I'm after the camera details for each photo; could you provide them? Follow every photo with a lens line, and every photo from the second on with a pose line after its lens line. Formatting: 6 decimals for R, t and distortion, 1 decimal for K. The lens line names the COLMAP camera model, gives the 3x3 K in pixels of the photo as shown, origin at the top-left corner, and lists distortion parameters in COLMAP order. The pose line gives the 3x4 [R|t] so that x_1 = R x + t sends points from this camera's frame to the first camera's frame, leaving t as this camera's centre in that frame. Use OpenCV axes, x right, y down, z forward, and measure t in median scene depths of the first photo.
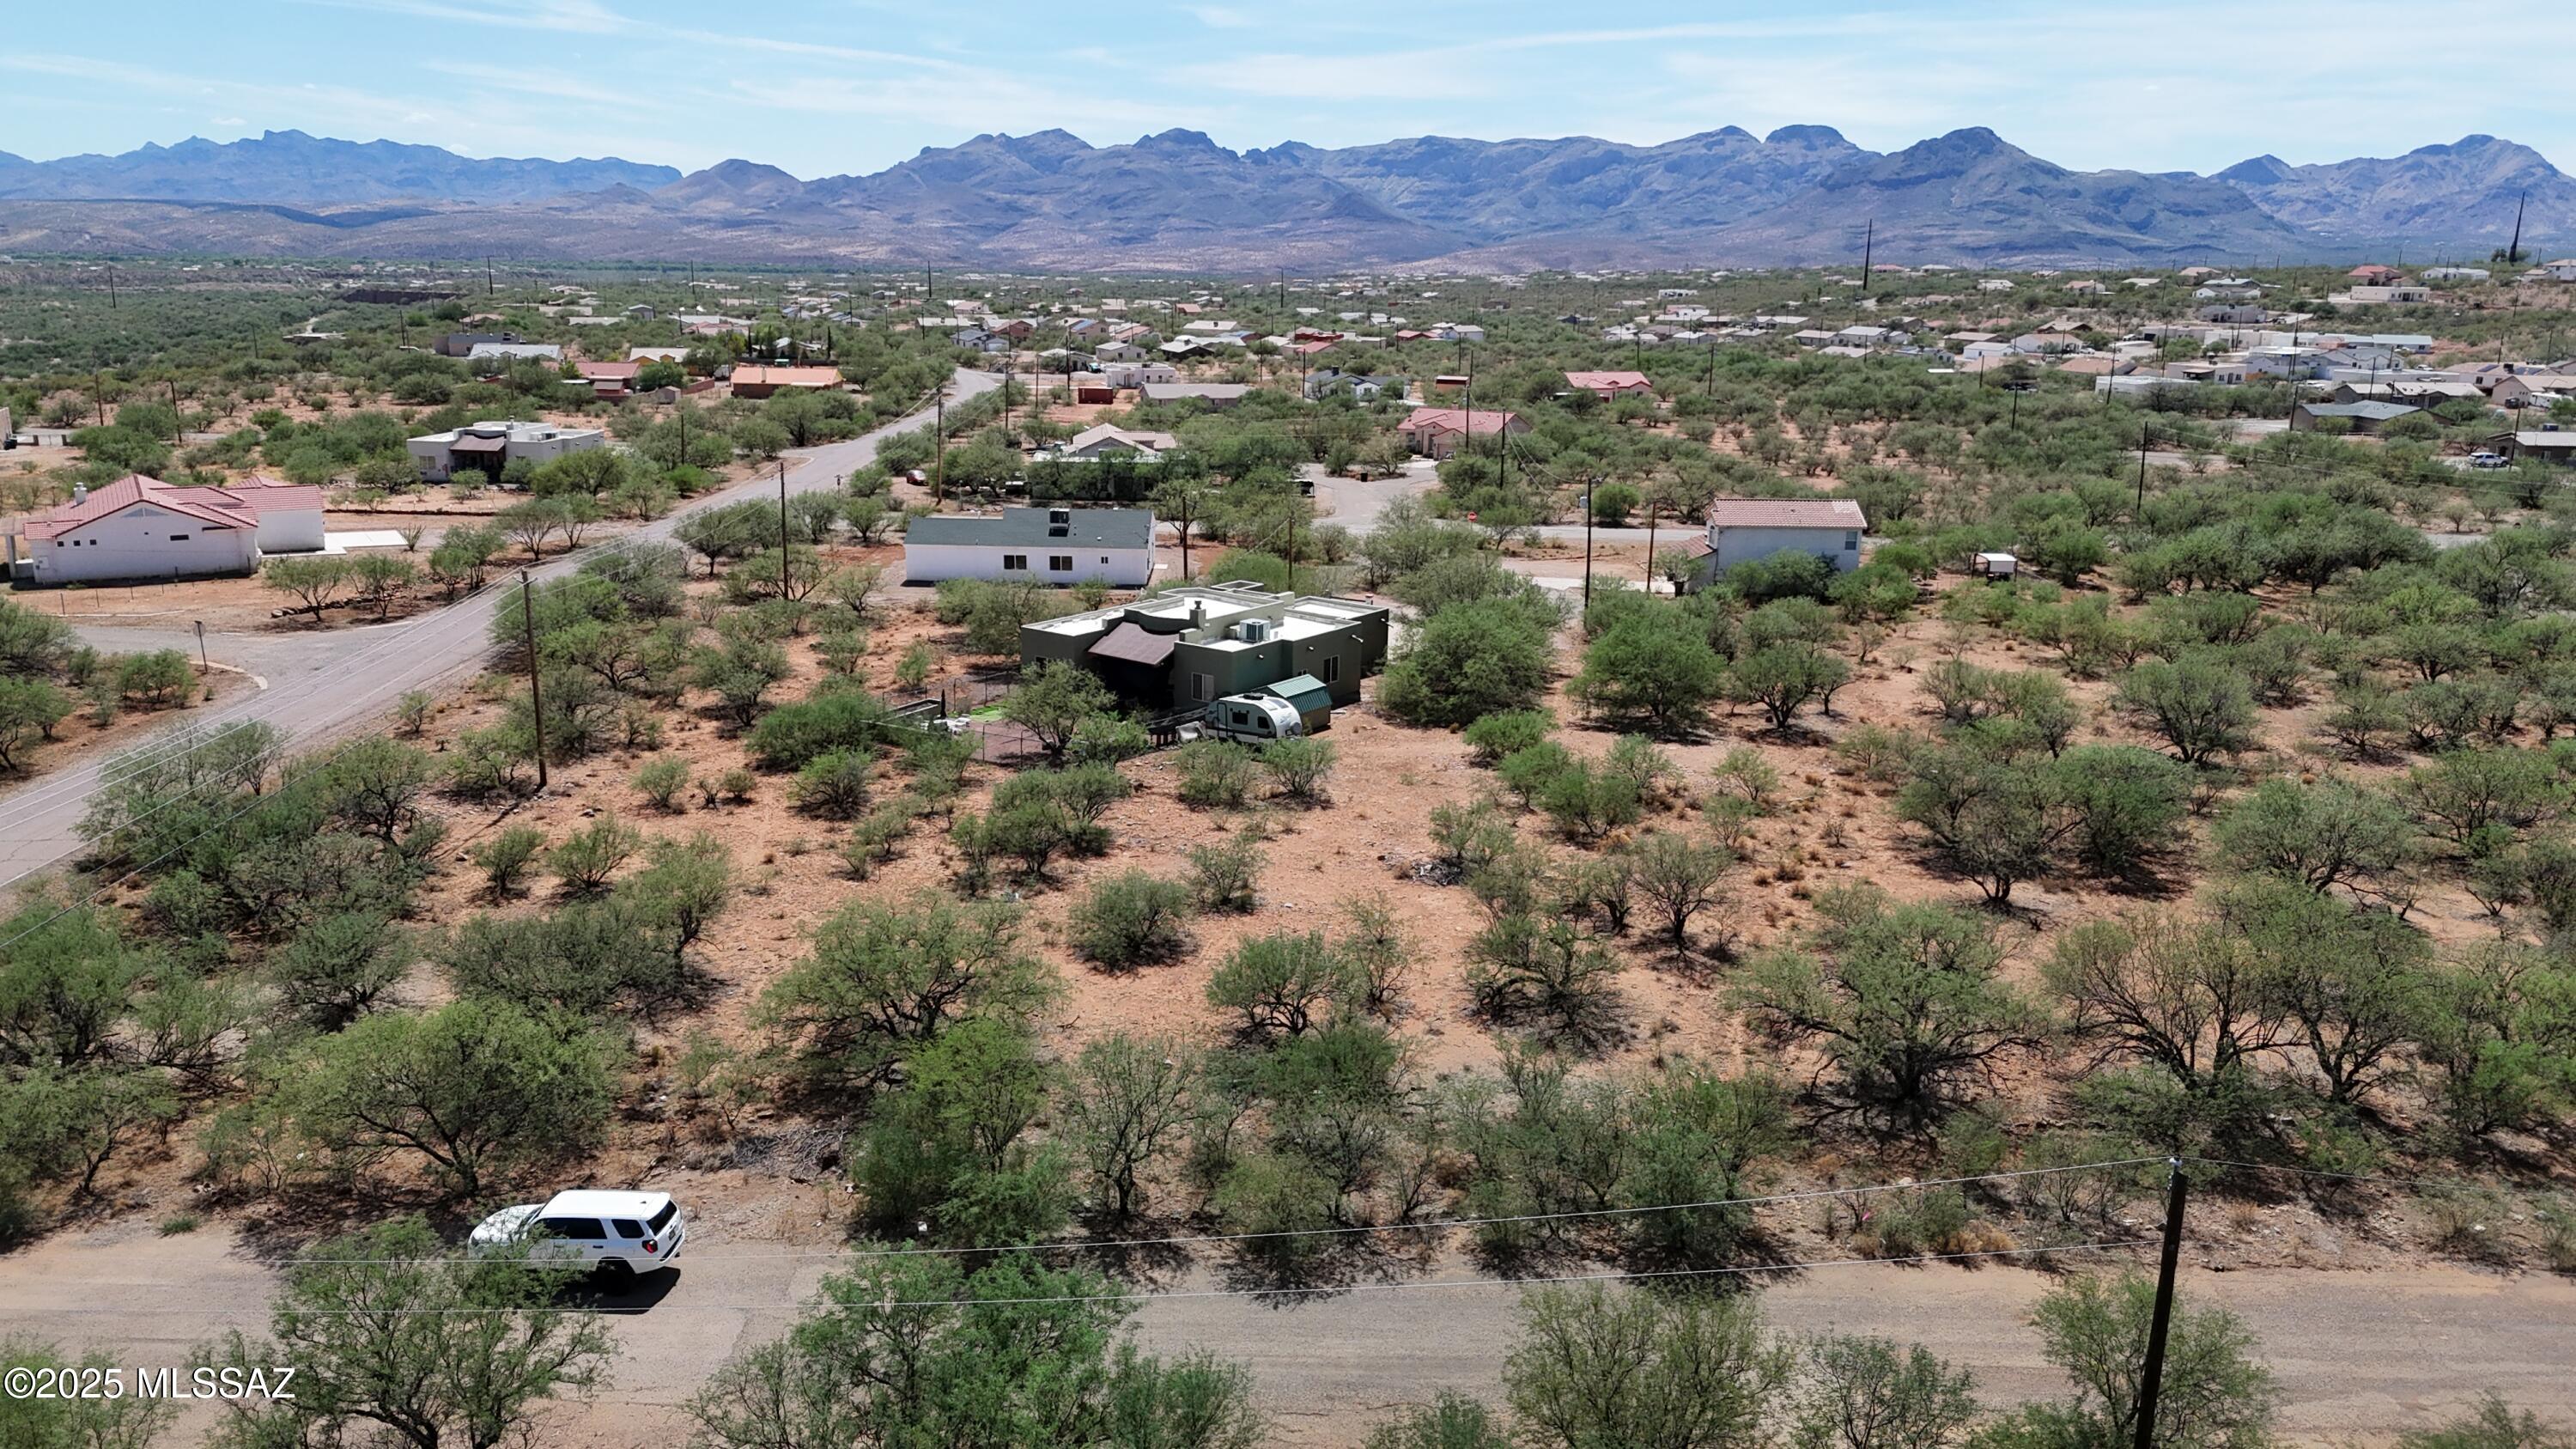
lens RADIAL K [[1887.8, 0, 1288.0], [0, 1887.8, 724.5], [0, 0, 1]] dist [0.062536, -0.052079]
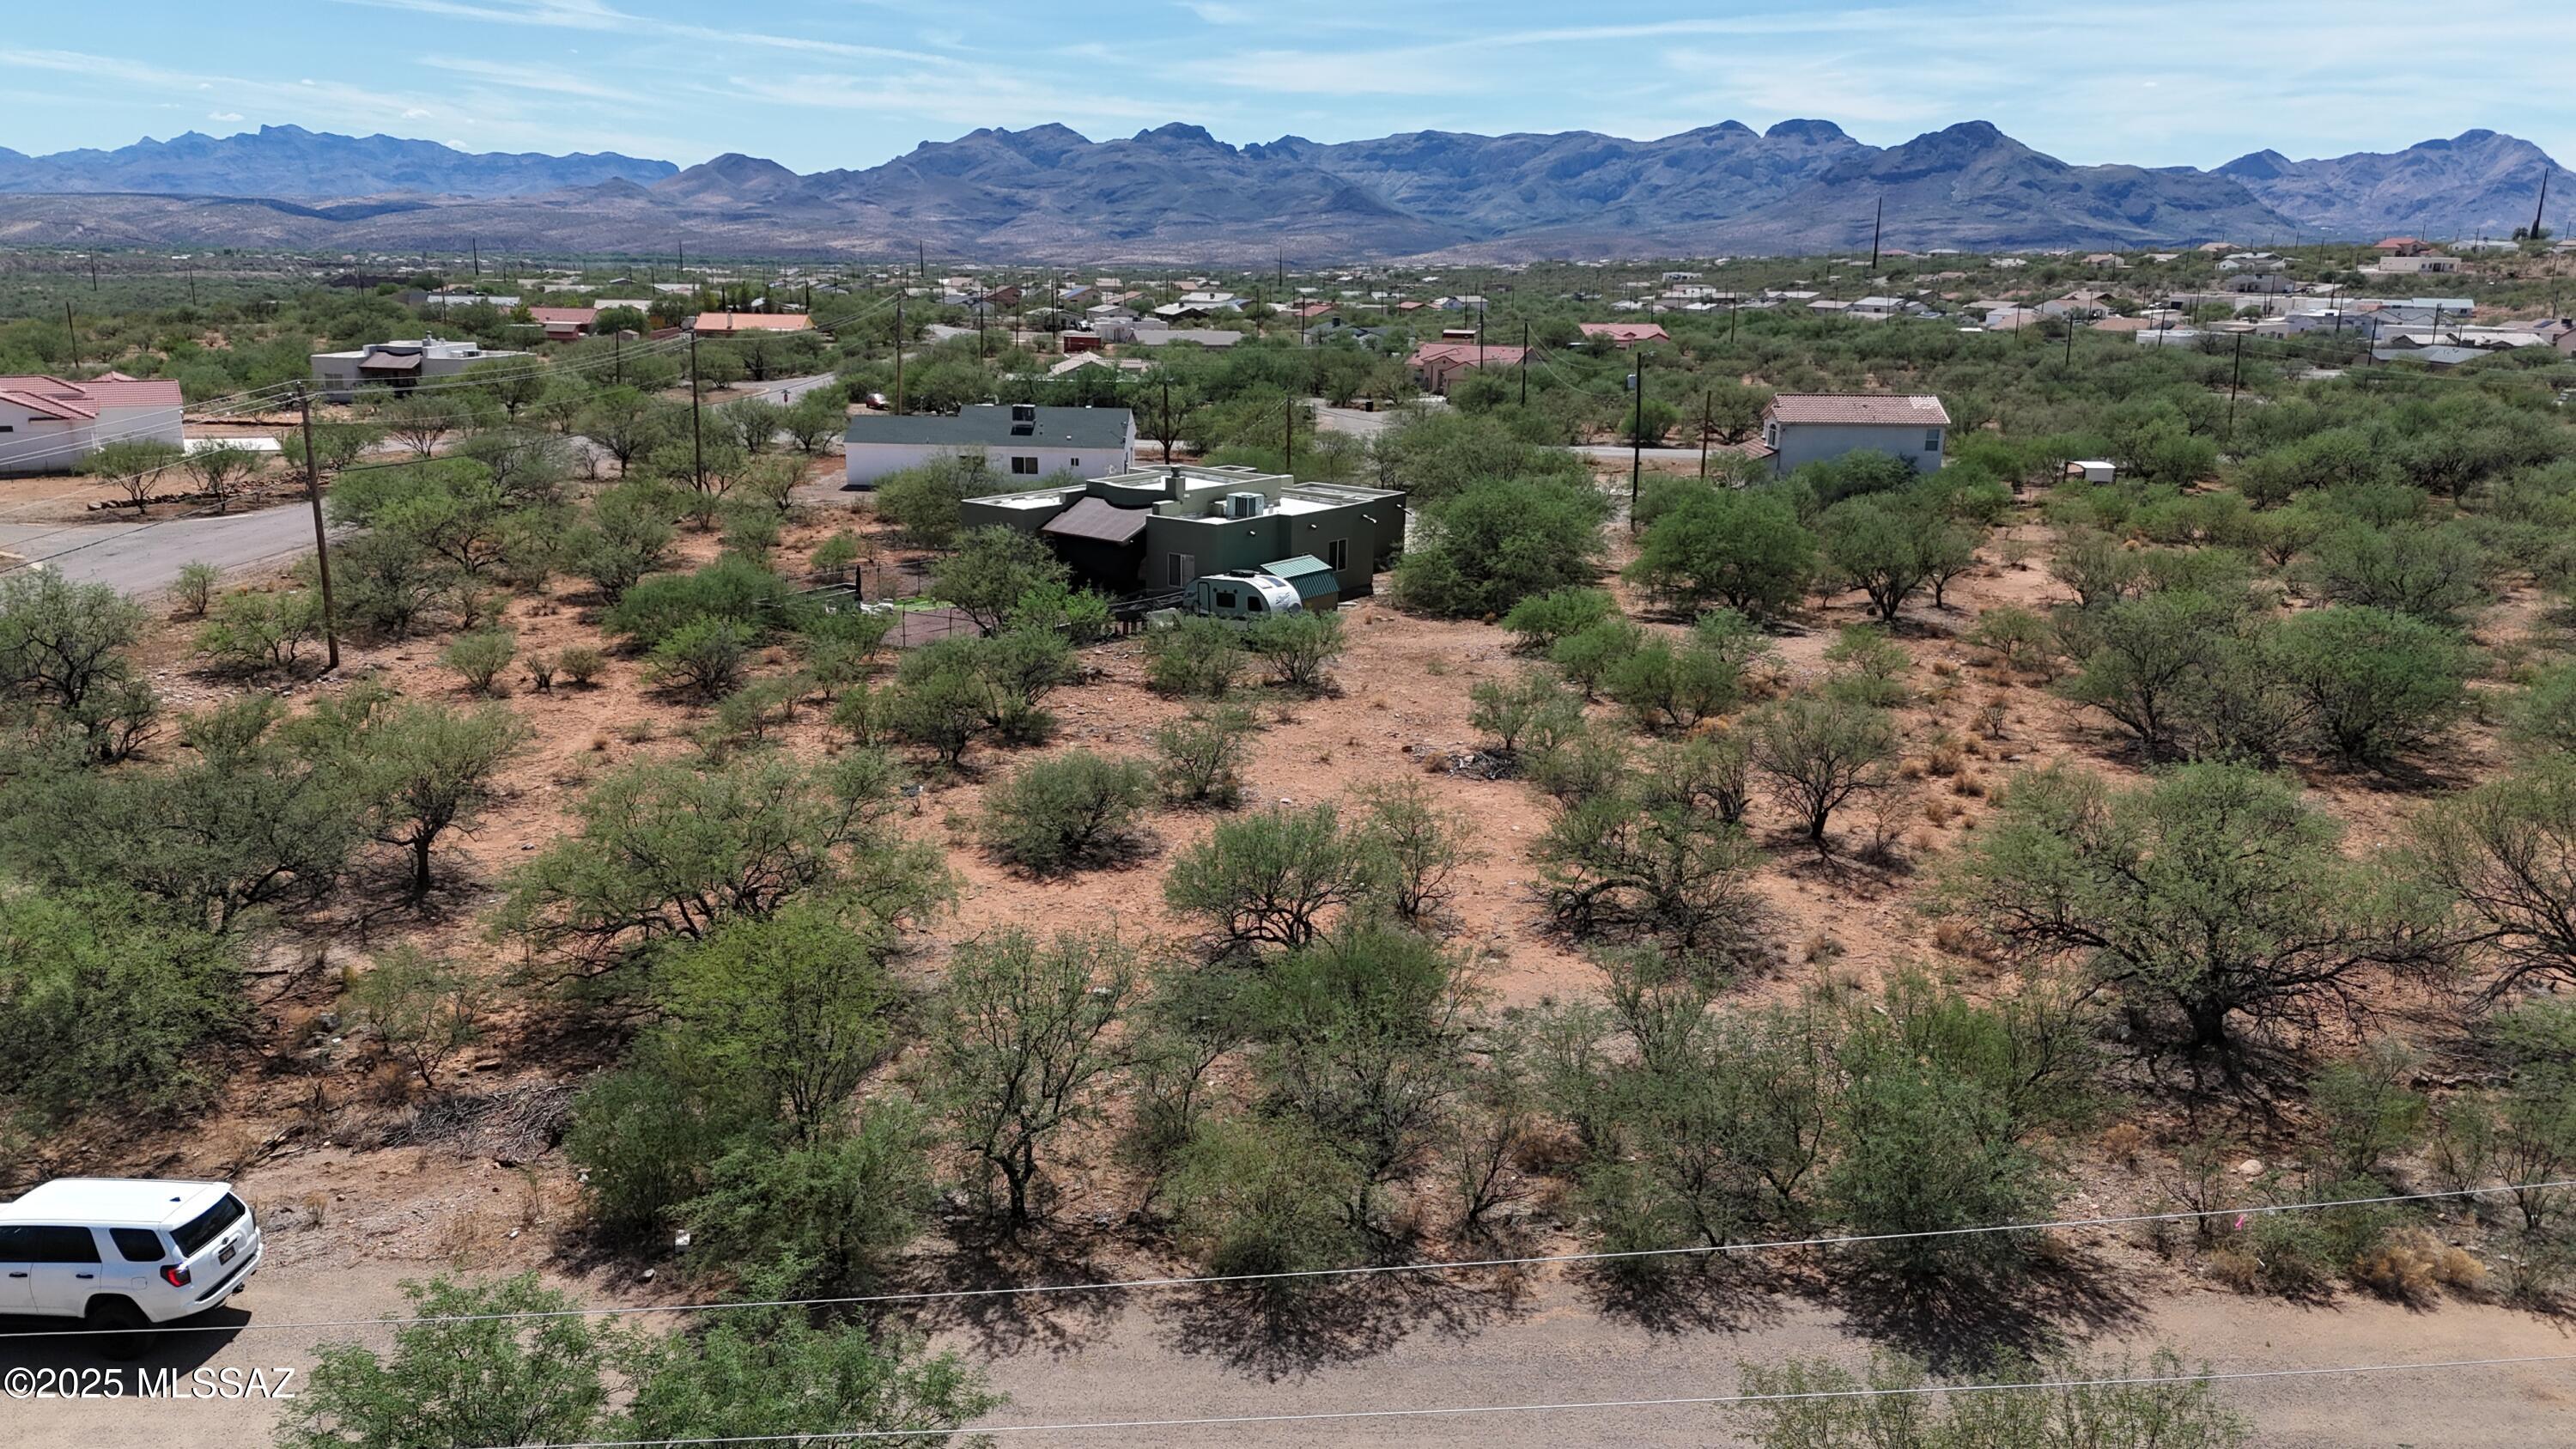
lens RADIAL K [[1887.8, 0, 1288.0], [0, 1887.8, 724.5], [0, 0, 1]] dist [0.062536, -0.052079]
pose [[1.000000, 0.000052, 0.000742, 0.000459], [-0.000053, 0.999998, 0.001816, 0.043161], [-0.000742, -0.001816, 0.999998, 0.170693]]
